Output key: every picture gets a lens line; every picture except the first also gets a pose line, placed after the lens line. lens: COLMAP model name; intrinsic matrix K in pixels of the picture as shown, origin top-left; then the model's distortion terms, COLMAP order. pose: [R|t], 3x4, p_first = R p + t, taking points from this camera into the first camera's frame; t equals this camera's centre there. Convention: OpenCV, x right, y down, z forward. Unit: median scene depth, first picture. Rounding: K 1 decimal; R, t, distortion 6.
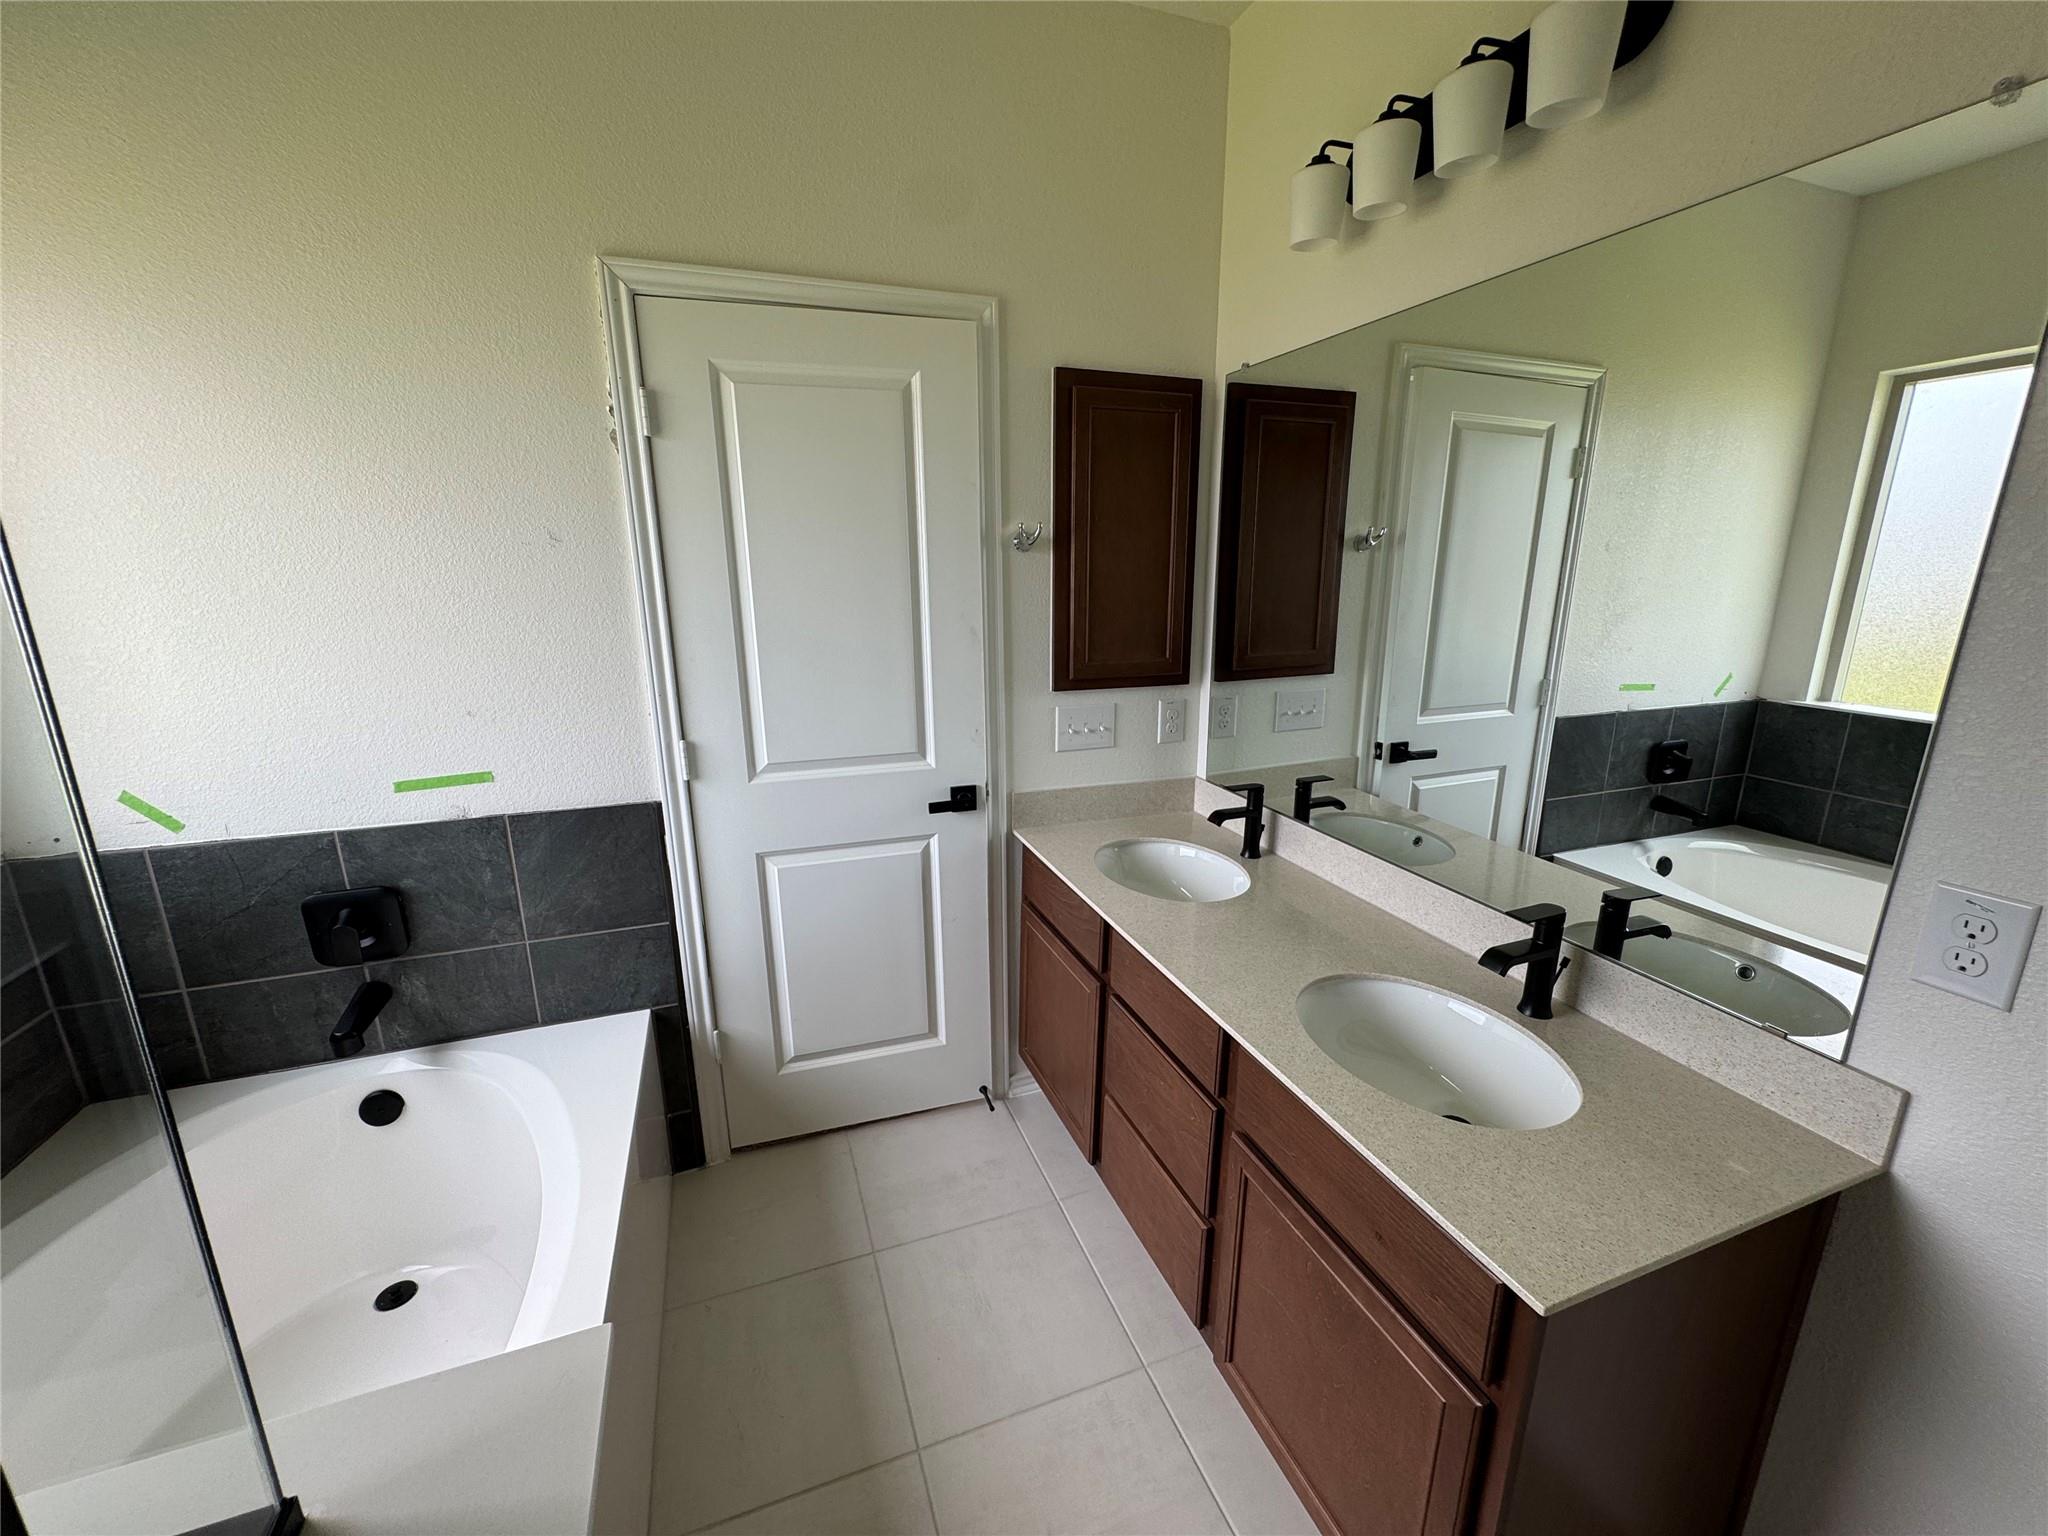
lens RADIAL K [[814.2, 0, 1022.1], [0, 814.2, 768.3], [0, 0, 1]] dist [-0.000490, 0.000464]
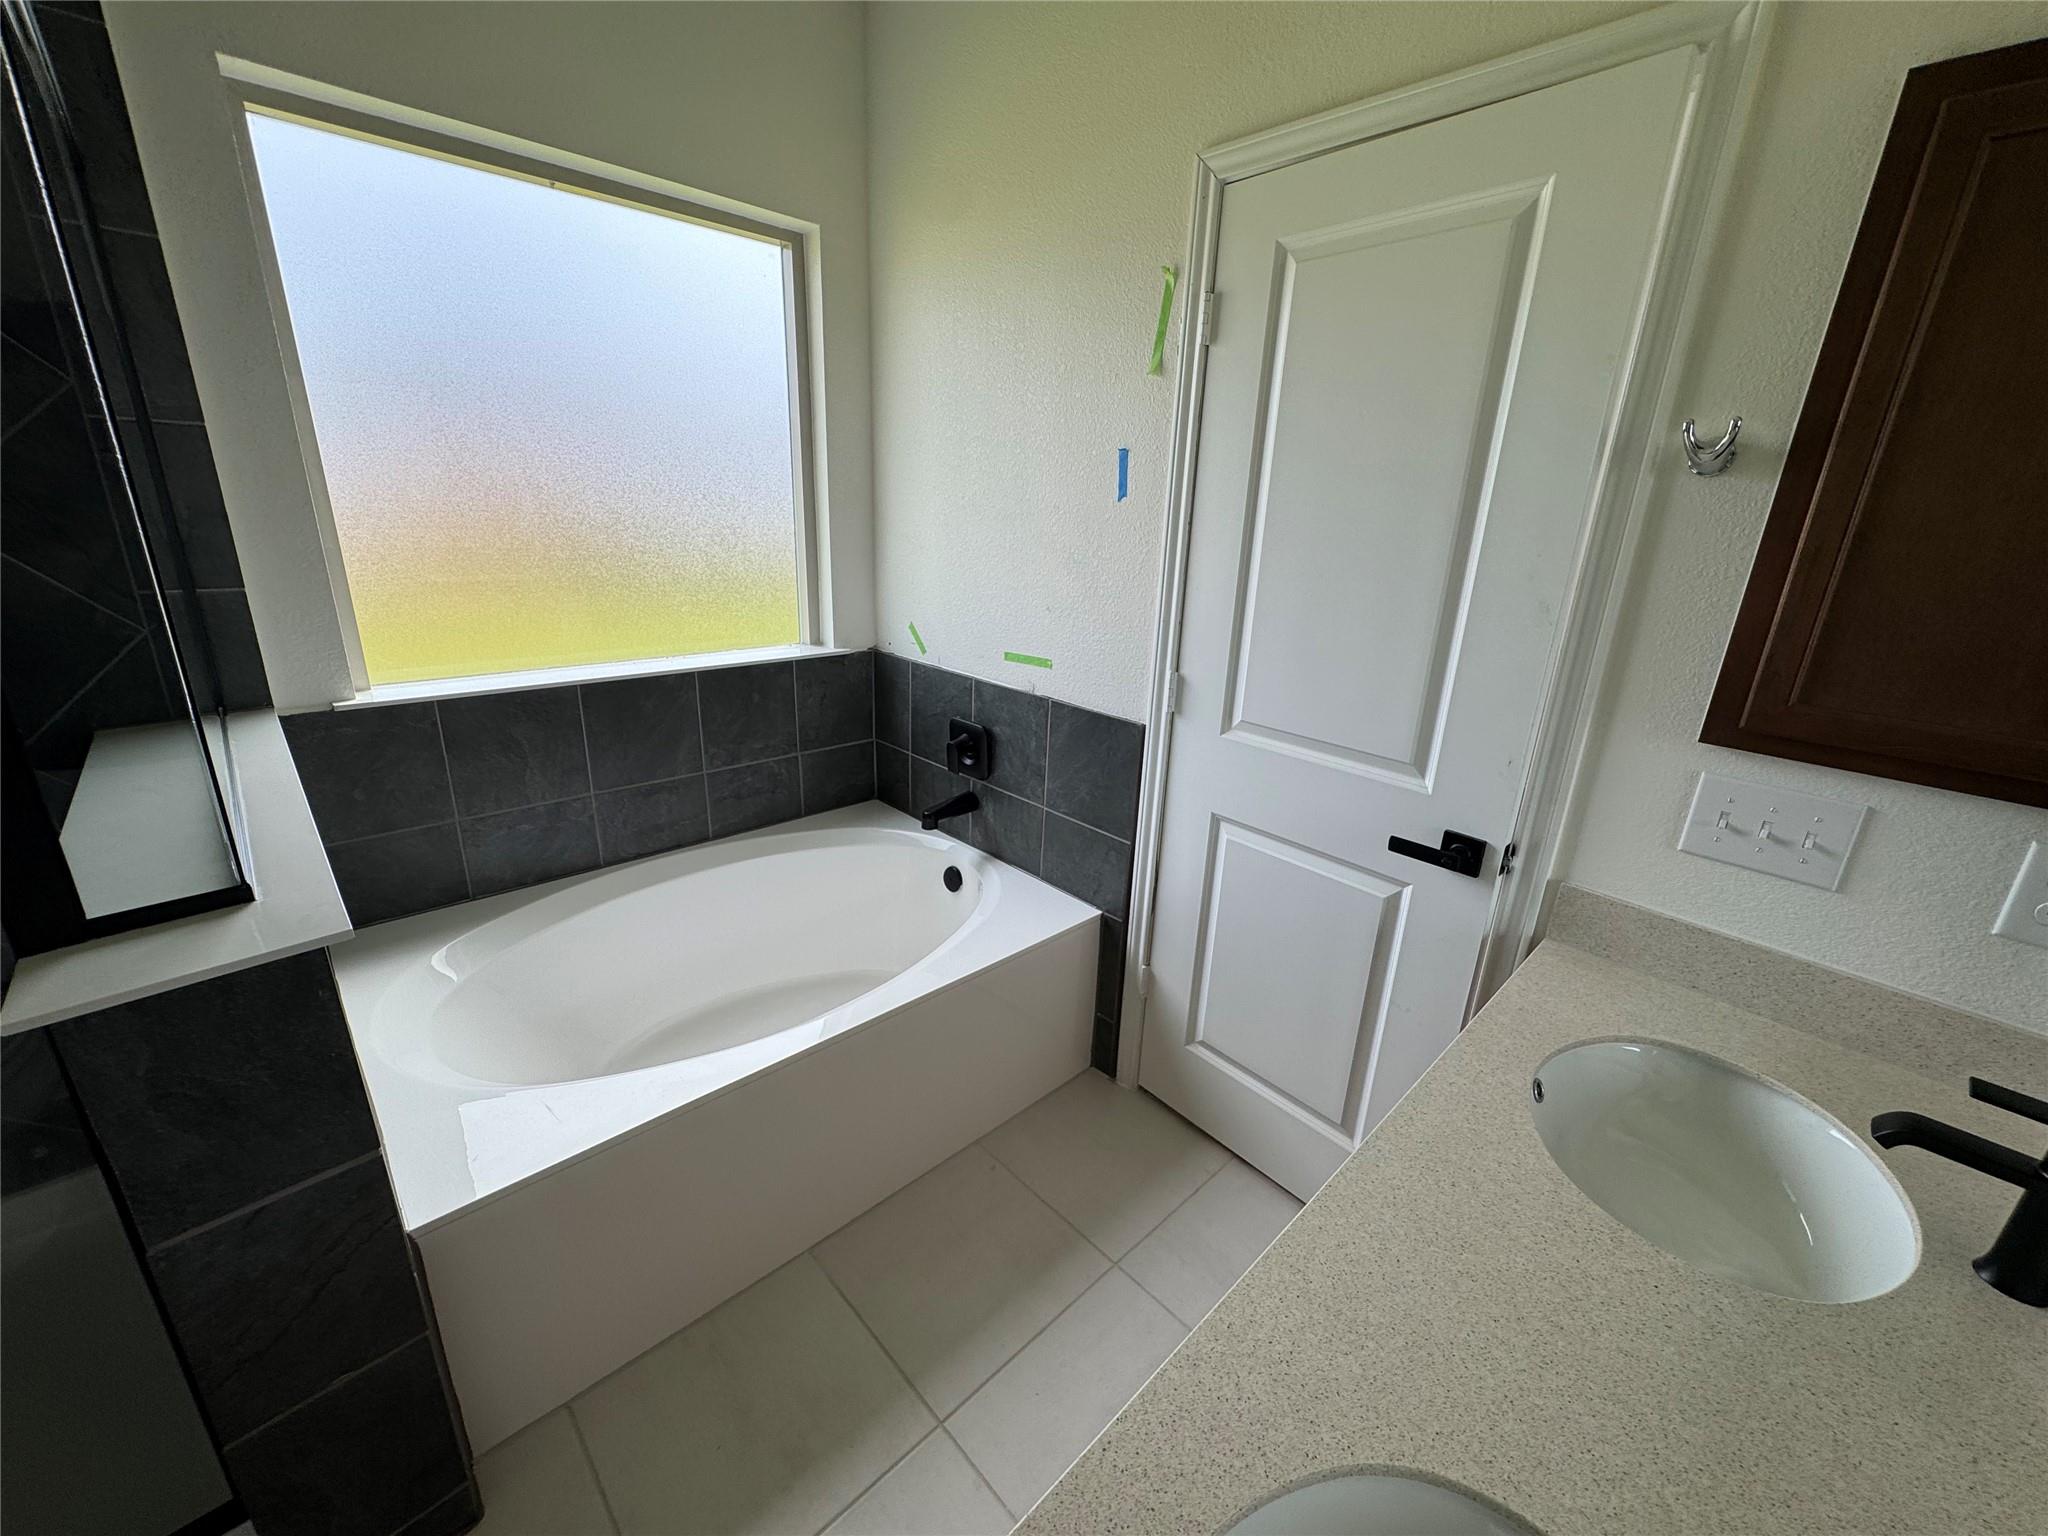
lens RADIAL K [[814.2, 0, 1022.1], [0, 814.2, 768.3], [0, 0, 1]] dist [-0.000490, 0.000464]
pose [[0.399428, 0.309474, -0.862950, 0.379087], [-0.266387, 0.939865, 0.213757, -0.084333], [0.877209, 0.144499, 0.457848, 0.412240]]
